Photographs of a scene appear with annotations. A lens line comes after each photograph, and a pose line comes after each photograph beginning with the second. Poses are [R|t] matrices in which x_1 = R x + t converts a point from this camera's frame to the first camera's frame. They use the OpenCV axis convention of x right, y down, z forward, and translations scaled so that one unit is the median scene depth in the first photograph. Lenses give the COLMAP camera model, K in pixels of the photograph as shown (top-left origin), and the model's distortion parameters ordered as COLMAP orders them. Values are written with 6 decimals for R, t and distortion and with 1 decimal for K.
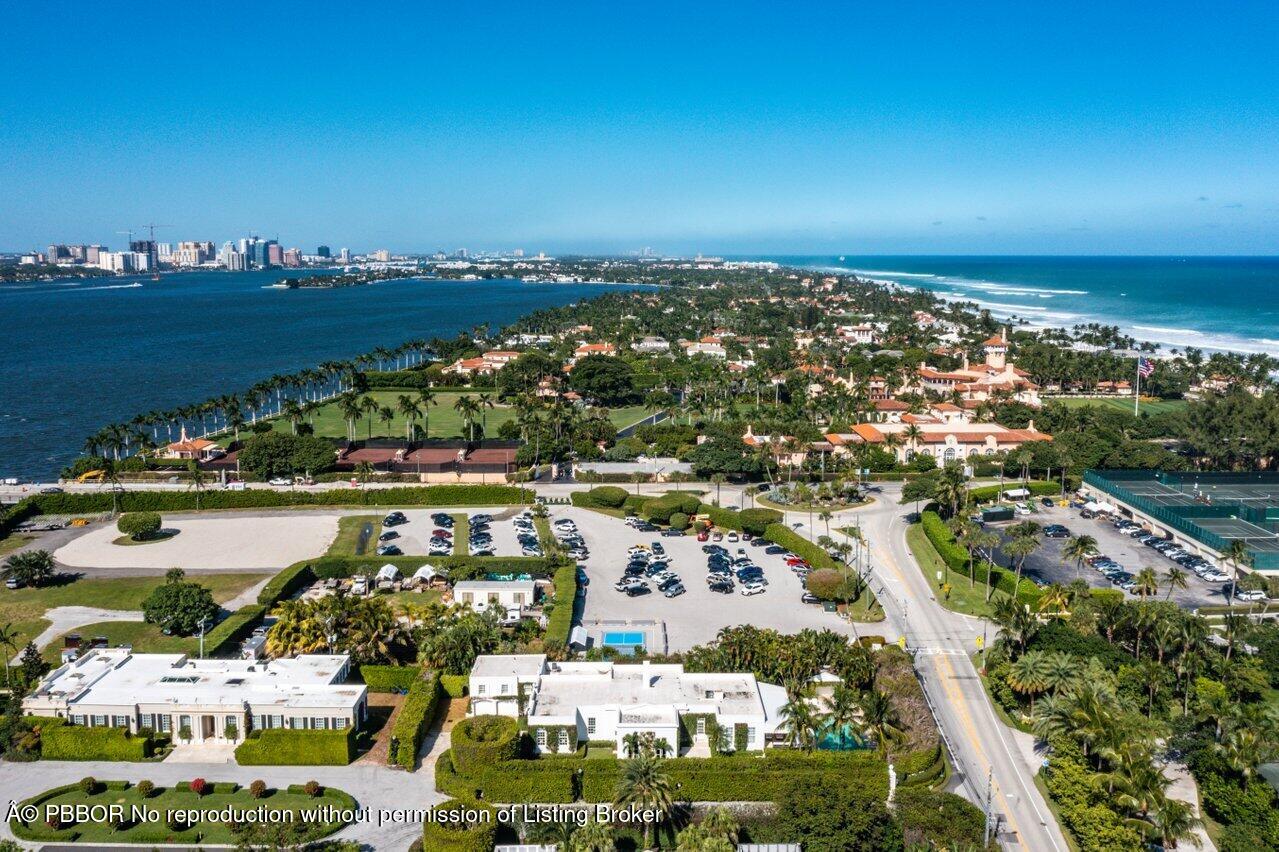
lens RADIAL K [[991.7, 0, 639.5], [0, 991.7, 426.0], [0, 0, 1]] dist [-0.007132, -0.003275]
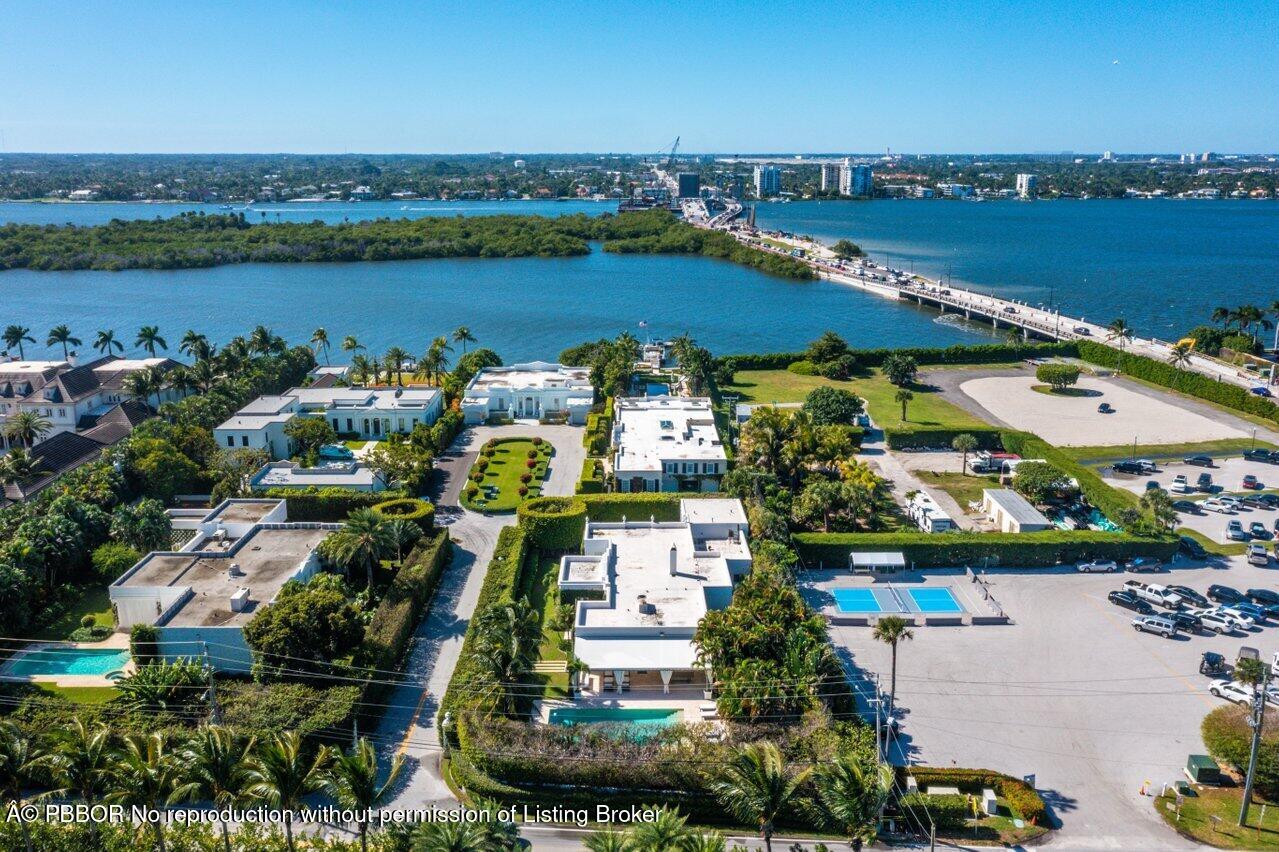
lens RADIAL K [[991.7, 0, 639.5], [0, 991.7, 426.0], [0, 0, 1]] dist [-0.007132, -0.003275]
pose [[0.020147, 0.253771, -0.967055, 0.538005], [-0.160395, 0.955543, 0.247408, -0.033633], [0.986847, 0.150126, 0.059955, 0.640175]]
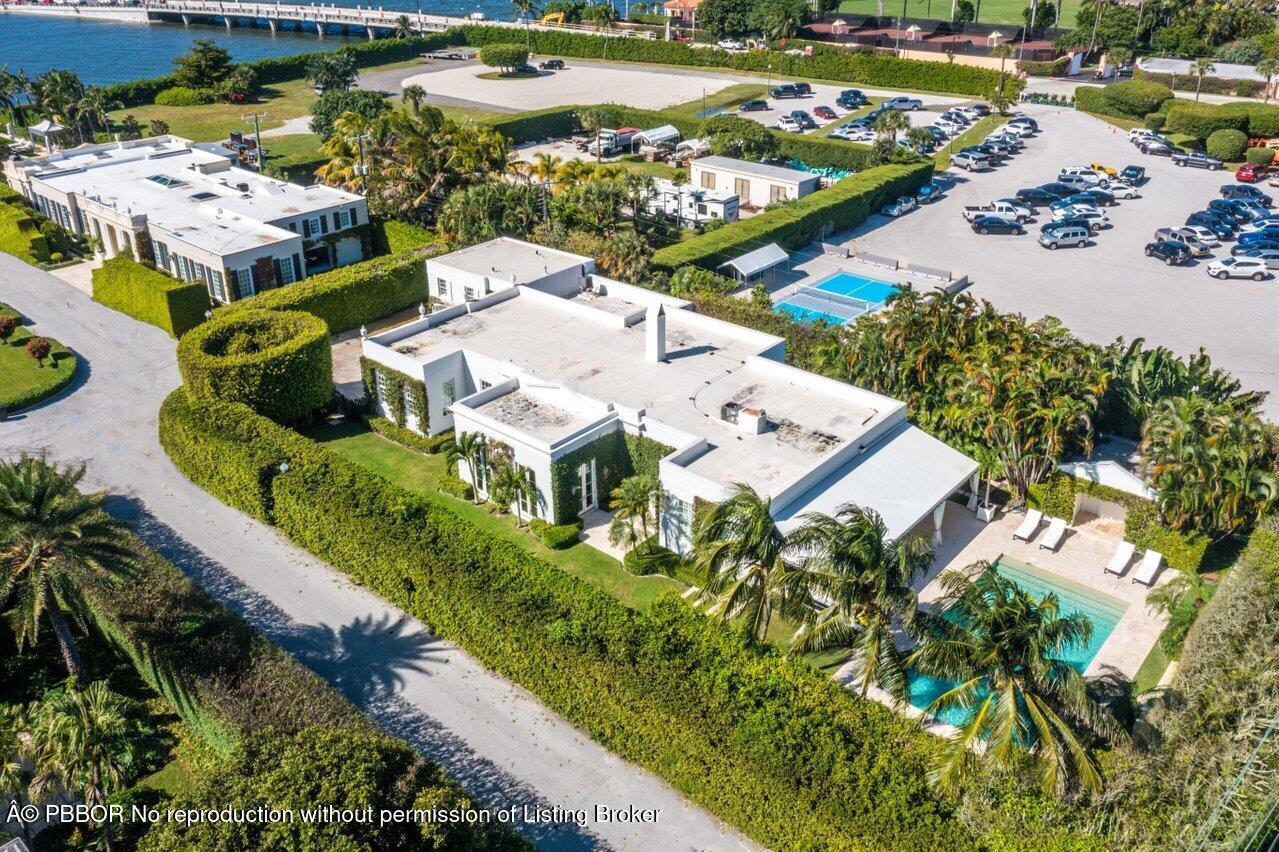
lens RADIAL K [[991.7, 0, 639.5], [0, 991.7, 426.0], [0, 0, 1]] dist [-0.007132, -0.003275]
pose [[0.758997, 0.299934, -0.577896, 0.186919], [-0.095680, 0.929320, 0.356664, 0.096100], [0.644026, -0.215414, 0.734049, 0.473776]]
